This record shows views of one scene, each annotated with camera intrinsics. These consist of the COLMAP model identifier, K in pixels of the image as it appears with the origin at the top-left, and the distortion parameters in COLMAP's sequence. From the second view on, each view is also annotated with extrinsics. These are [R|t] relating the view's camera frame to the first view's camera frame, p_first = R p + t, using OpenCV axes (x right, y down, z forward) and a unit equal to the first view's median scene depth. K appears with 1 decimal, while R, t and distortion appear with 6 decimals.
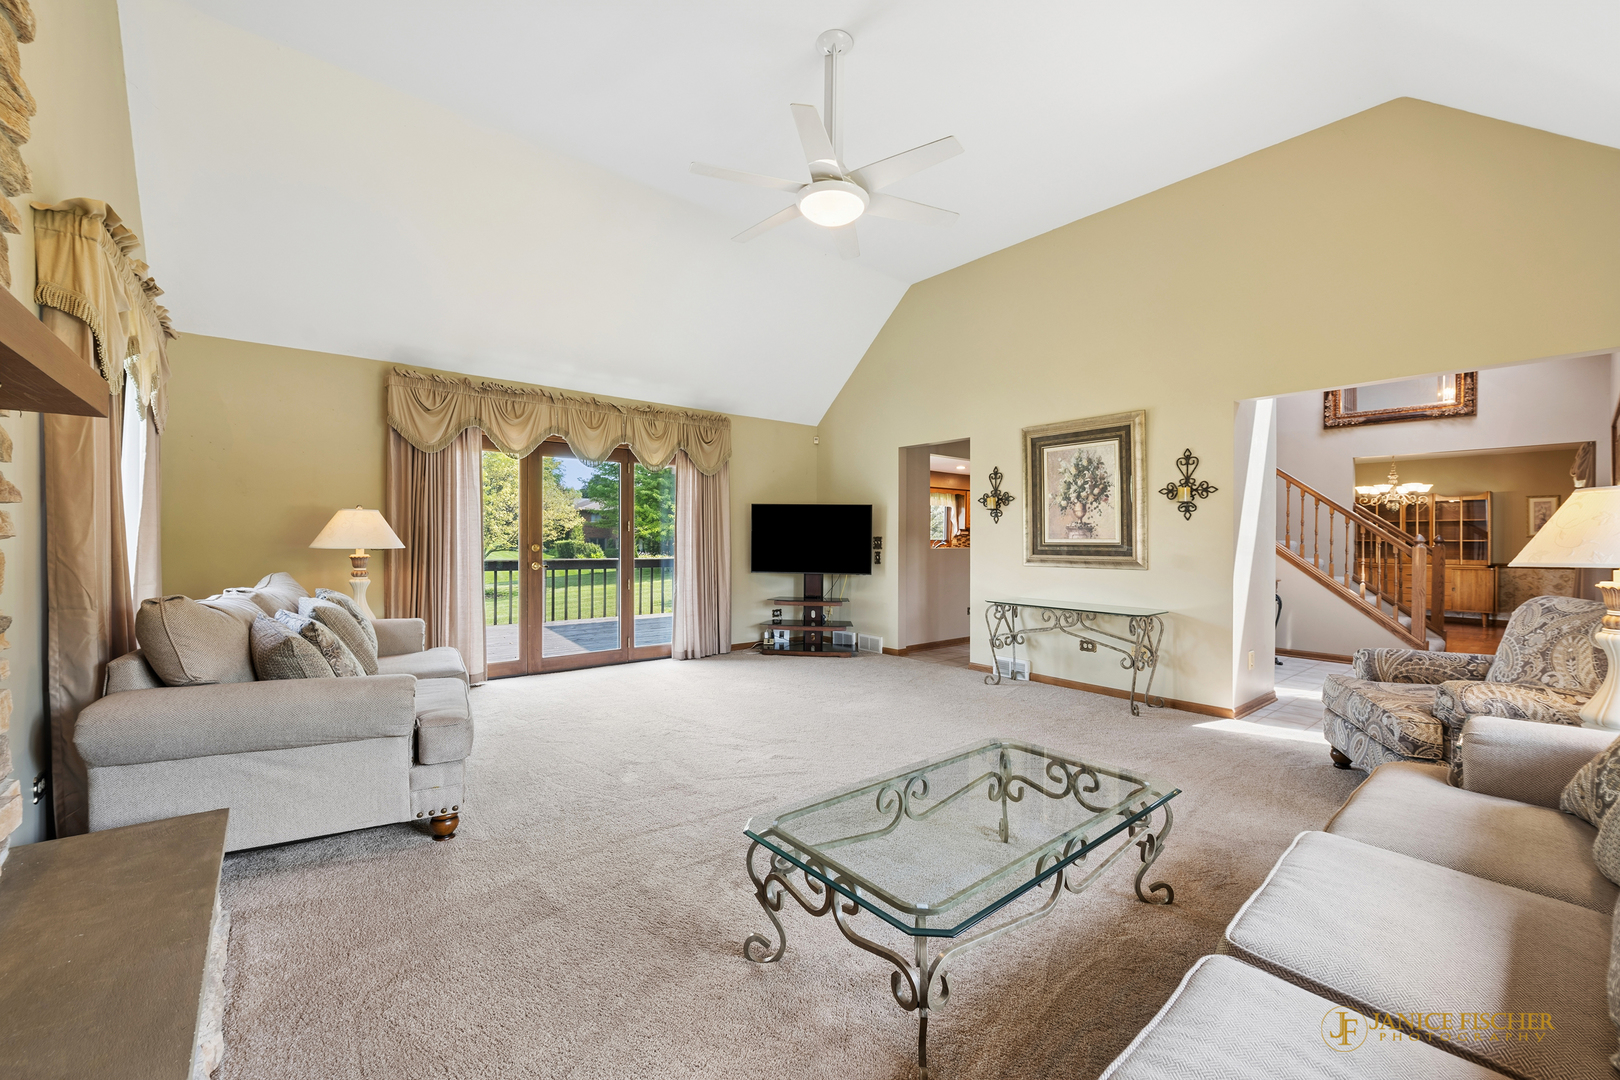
lens RADIAL K [[656.4, 0, 816.4], [0, 656.4, 536.2], [0, 0, 1]] dist [-0.004407, -0.000711]
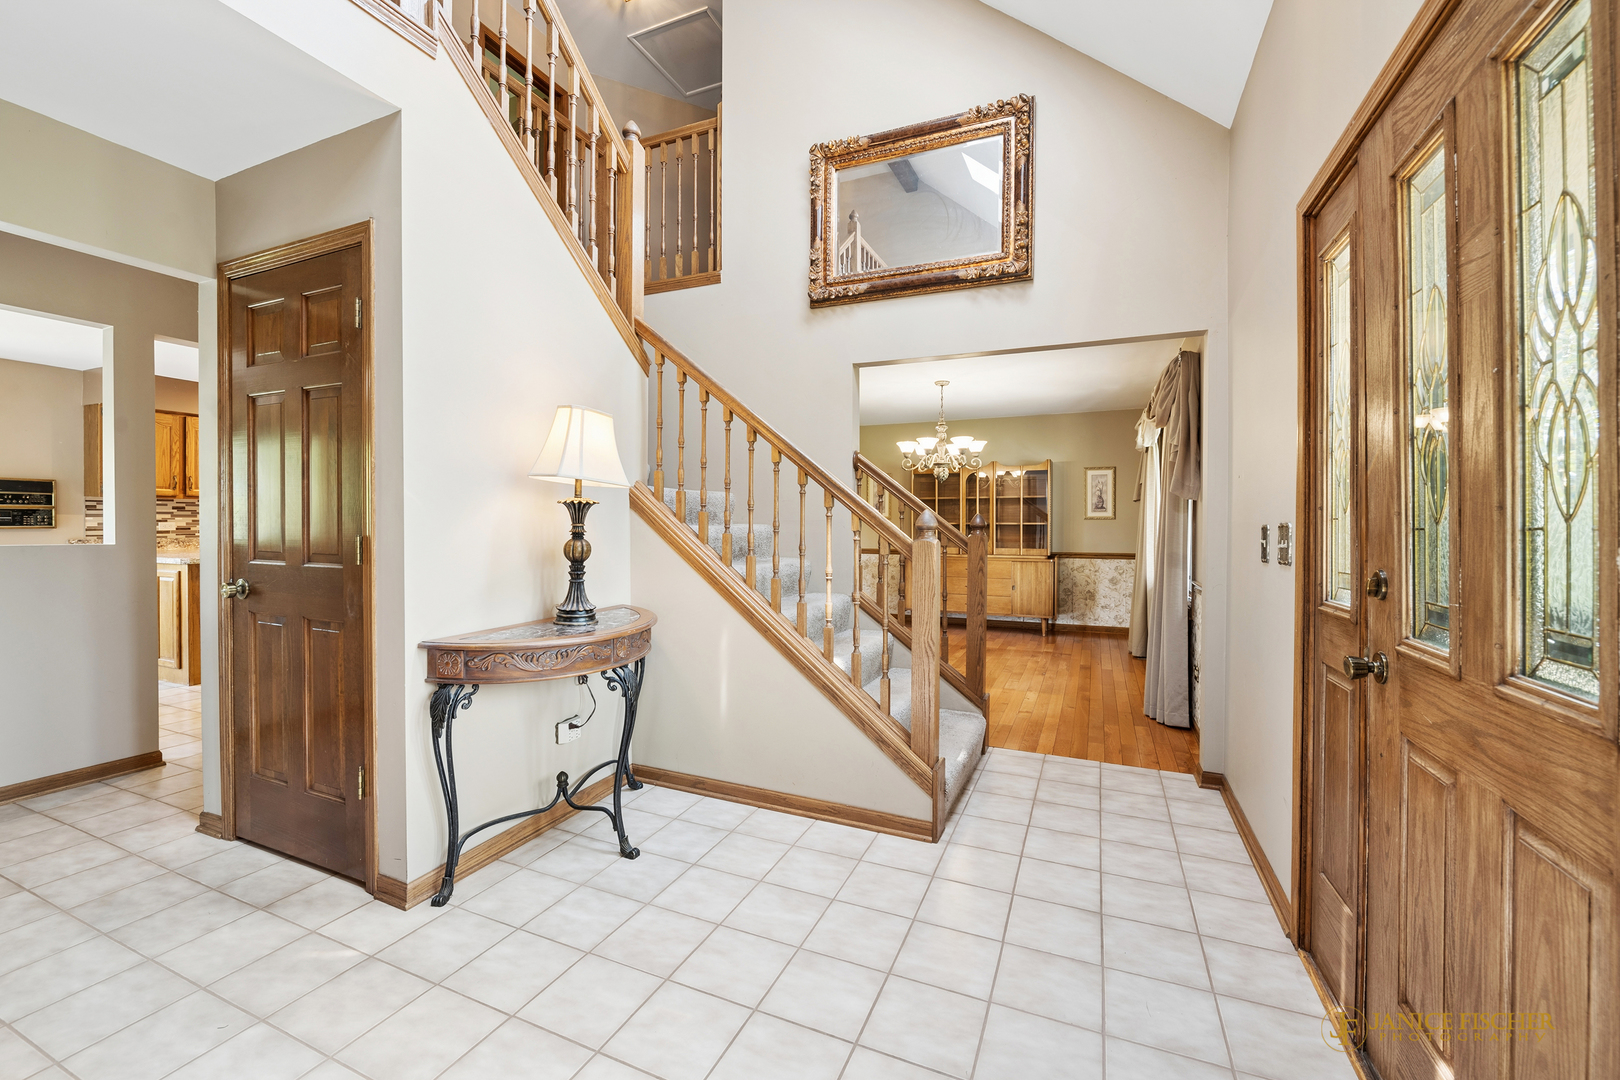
lens RADIAL K [[656.4, 0, 808.8], [0, 656.4, 529.0], [0, 0, 1]] dist [-0.004407, -0.000711]
pose [[0.900841, -0.004912, 0.434122, 0.459696], [-0.001677, 0.999889, 0.014793, 0.002399], [-0.434147, -0.014054, 0.900733, 0.445915]]
